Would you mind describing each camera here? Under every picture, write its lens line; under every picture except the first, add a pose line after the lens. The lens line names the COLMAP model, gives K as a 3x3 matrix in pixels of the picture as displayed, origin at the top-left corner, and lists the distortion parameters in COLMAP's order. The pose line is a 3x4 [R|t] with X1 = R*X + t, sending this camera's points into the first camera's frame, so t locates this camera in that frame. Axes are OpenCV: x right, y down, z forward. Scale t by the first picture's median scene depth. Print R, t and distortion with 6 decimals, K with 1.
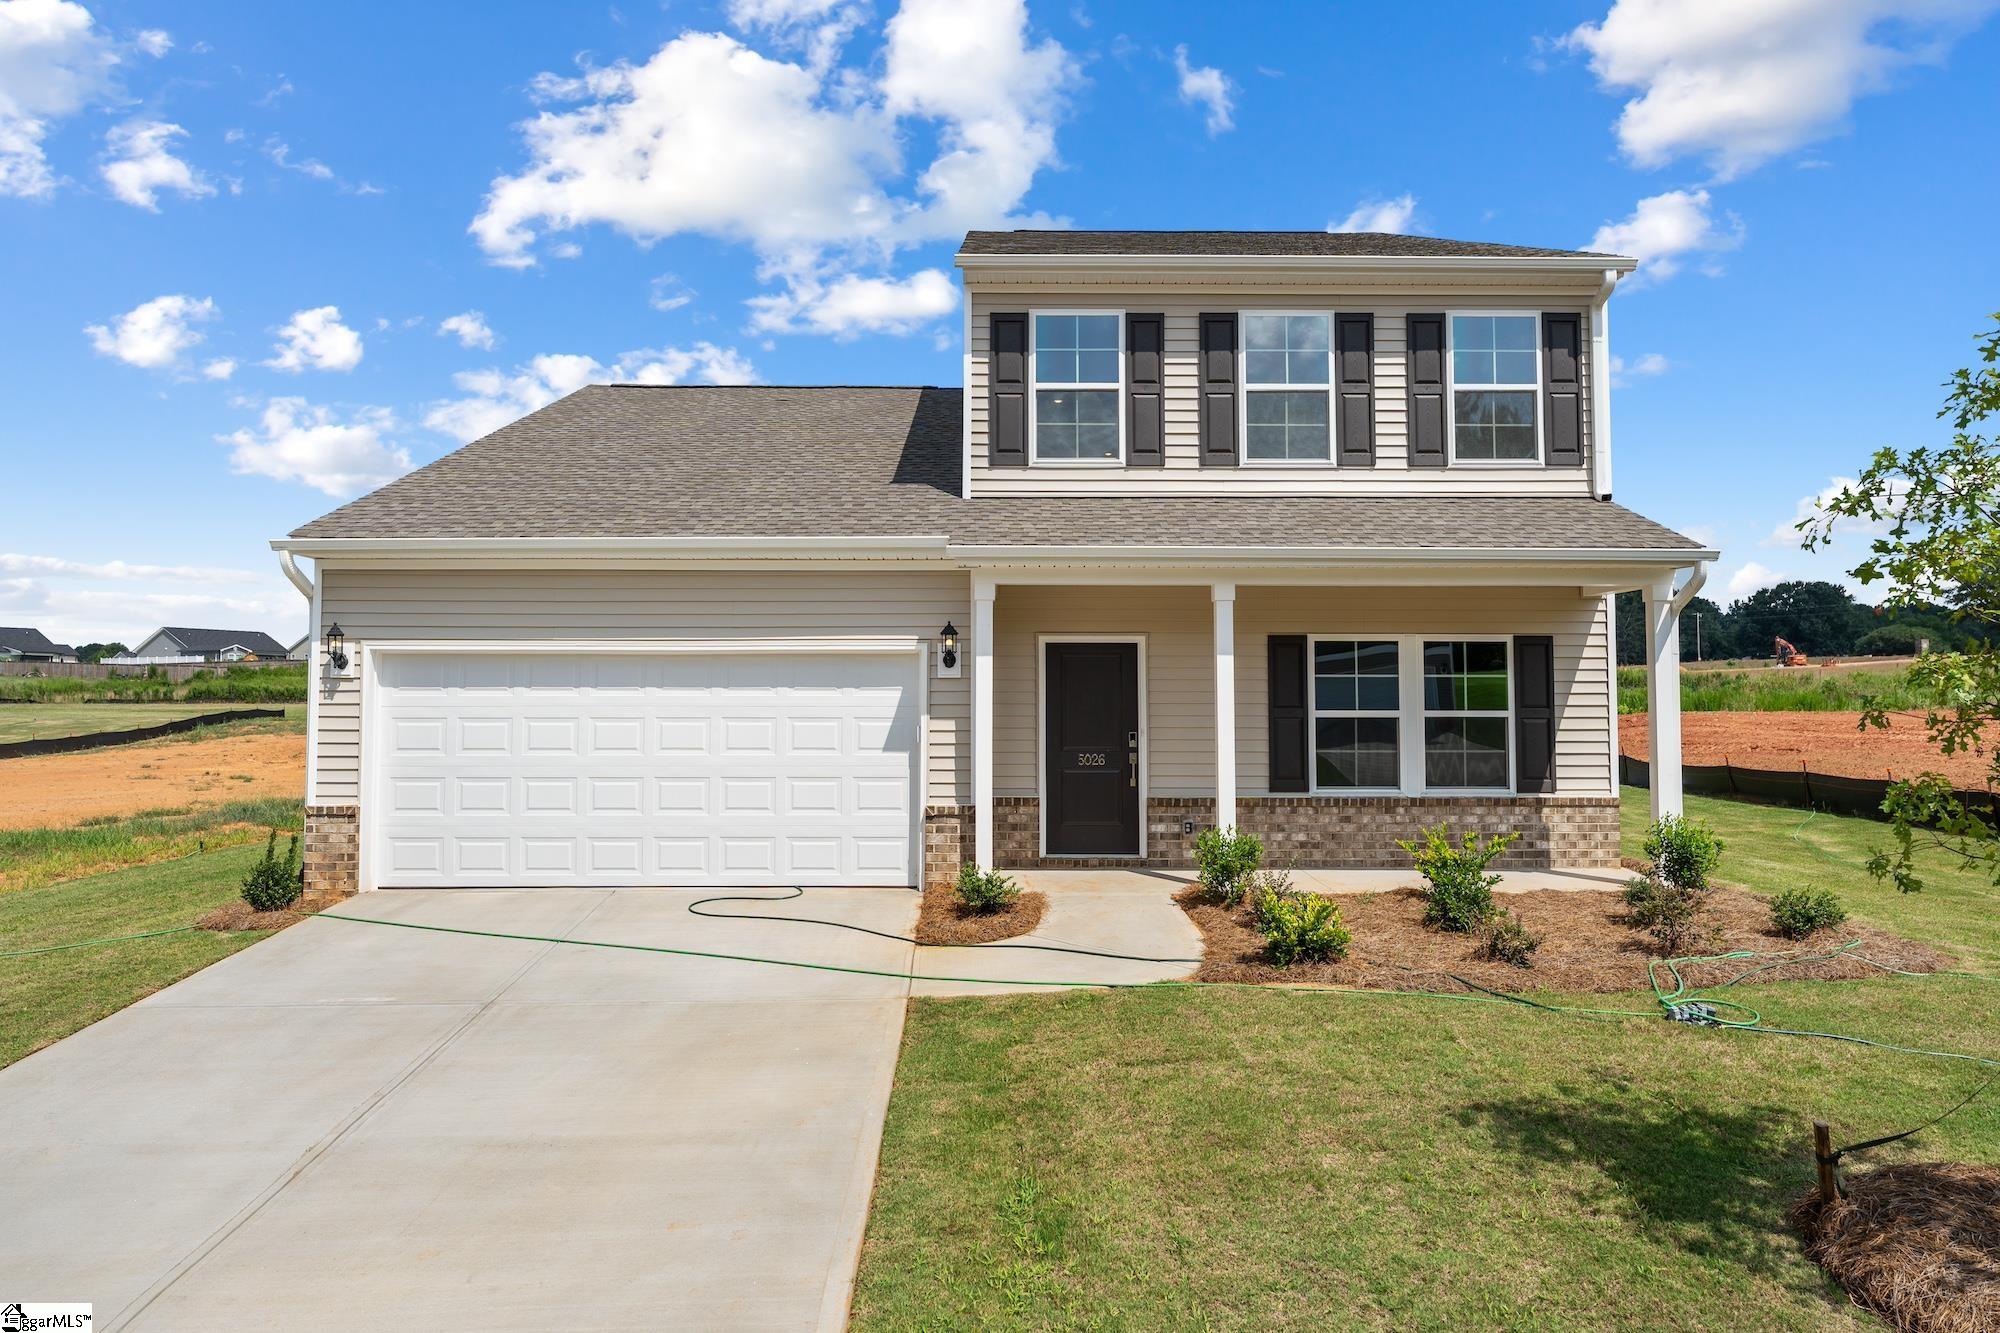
lens RADIAL K [[1223.4, 0, 1035.4], [0, 1223.4, 643.2], [0, 0, 1]] dist [0.000114, 0.000662]
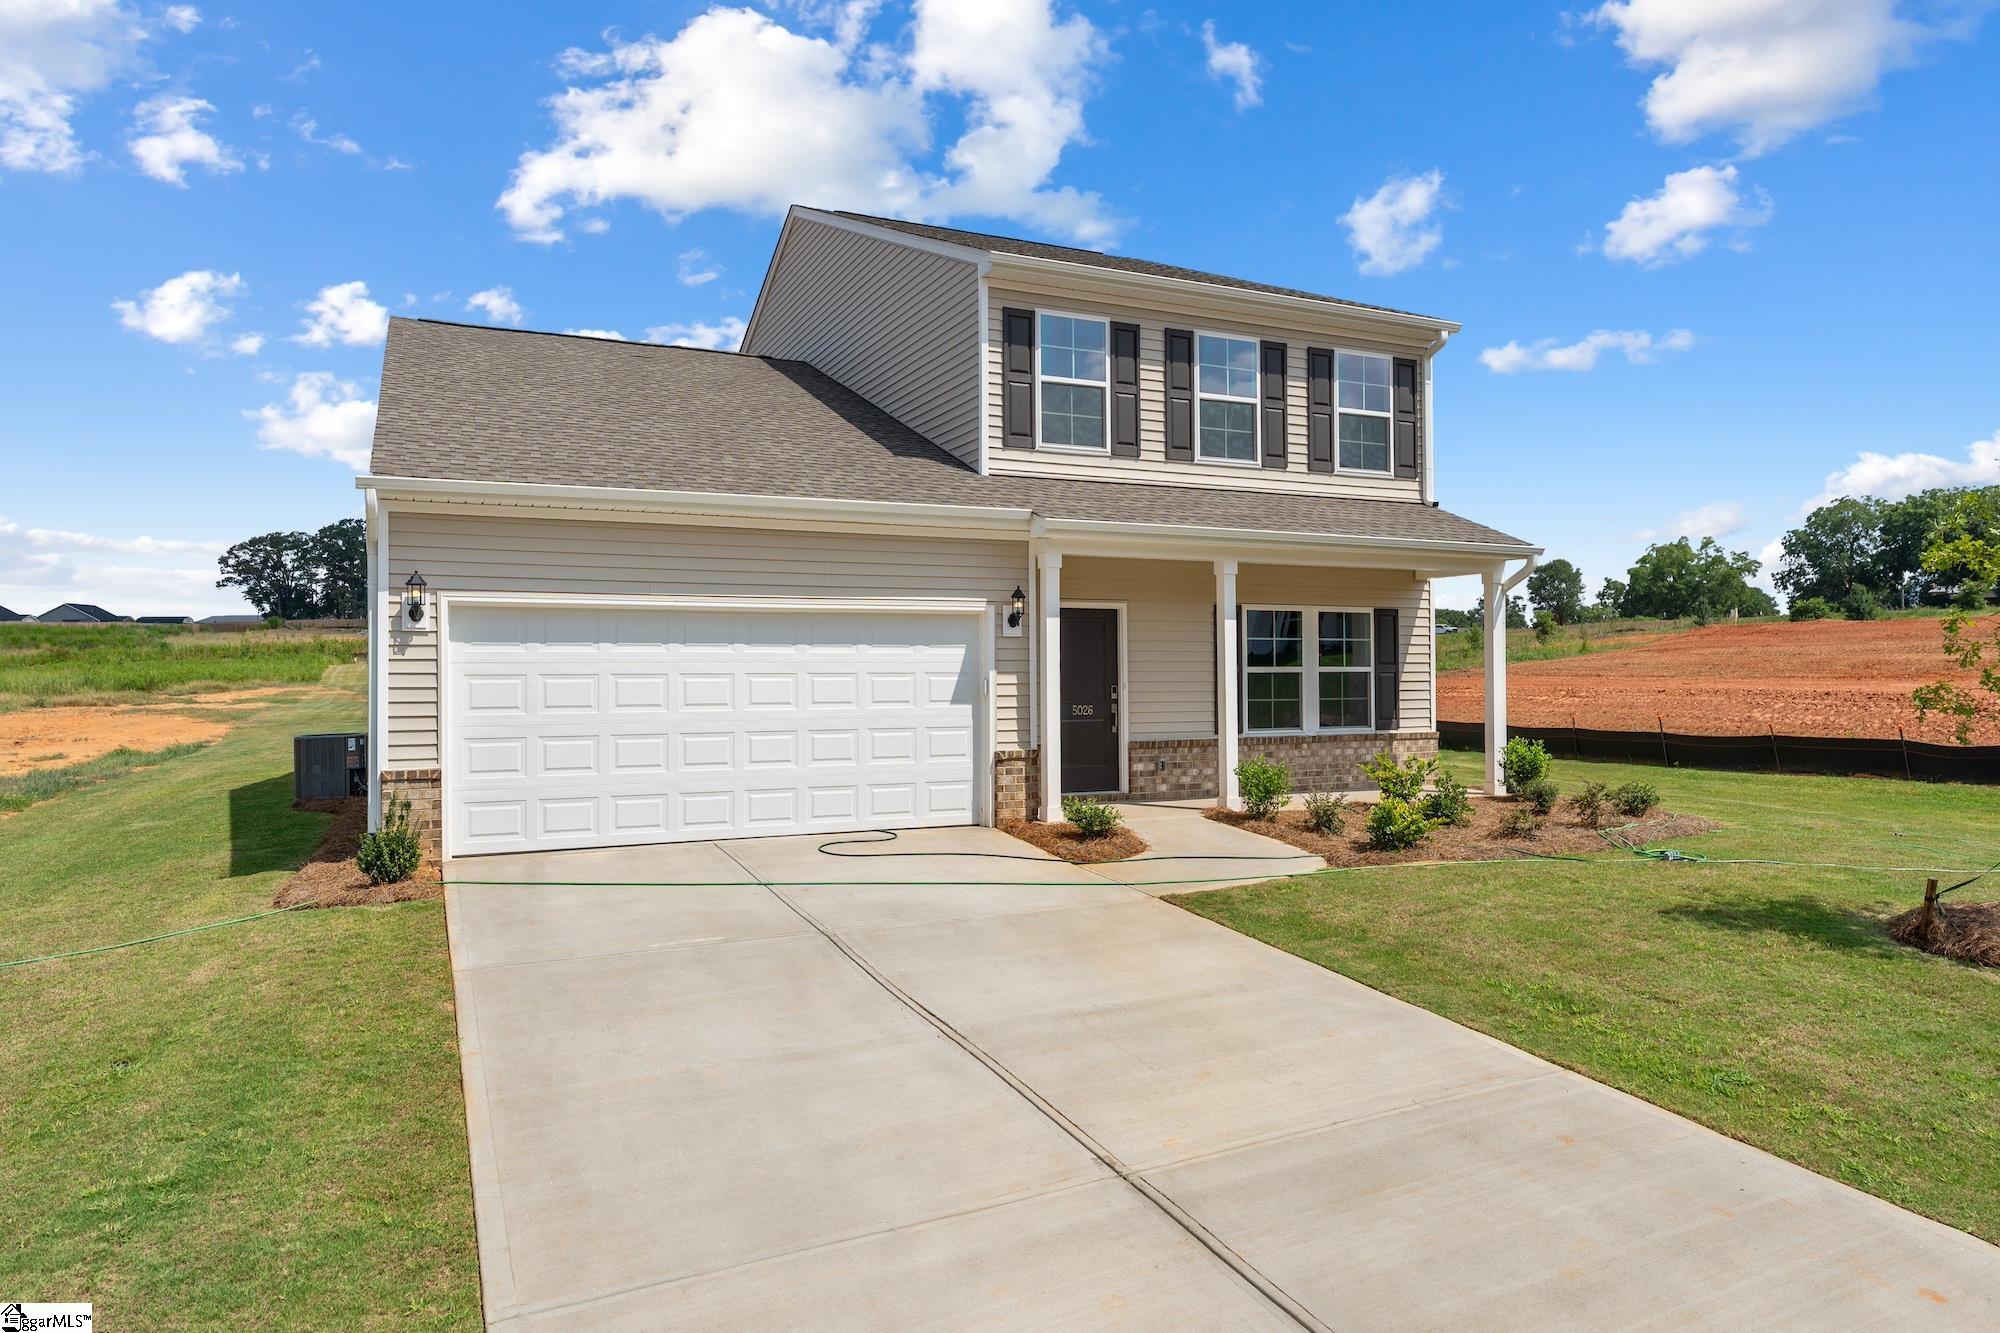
lens RADIAL K [[1223.4, 0, 1006.5], [0, 1223.4, 665.1], [0, 0, 1]] dist [0.000114, 0.000662]
pose [[0.913468, -0.001933, 0.406907, -0.487678], [-0.011283, 0.999484, 0.030077, 0.019207], [-0.406755, -0.032065, 0.912974, -0.018162]]
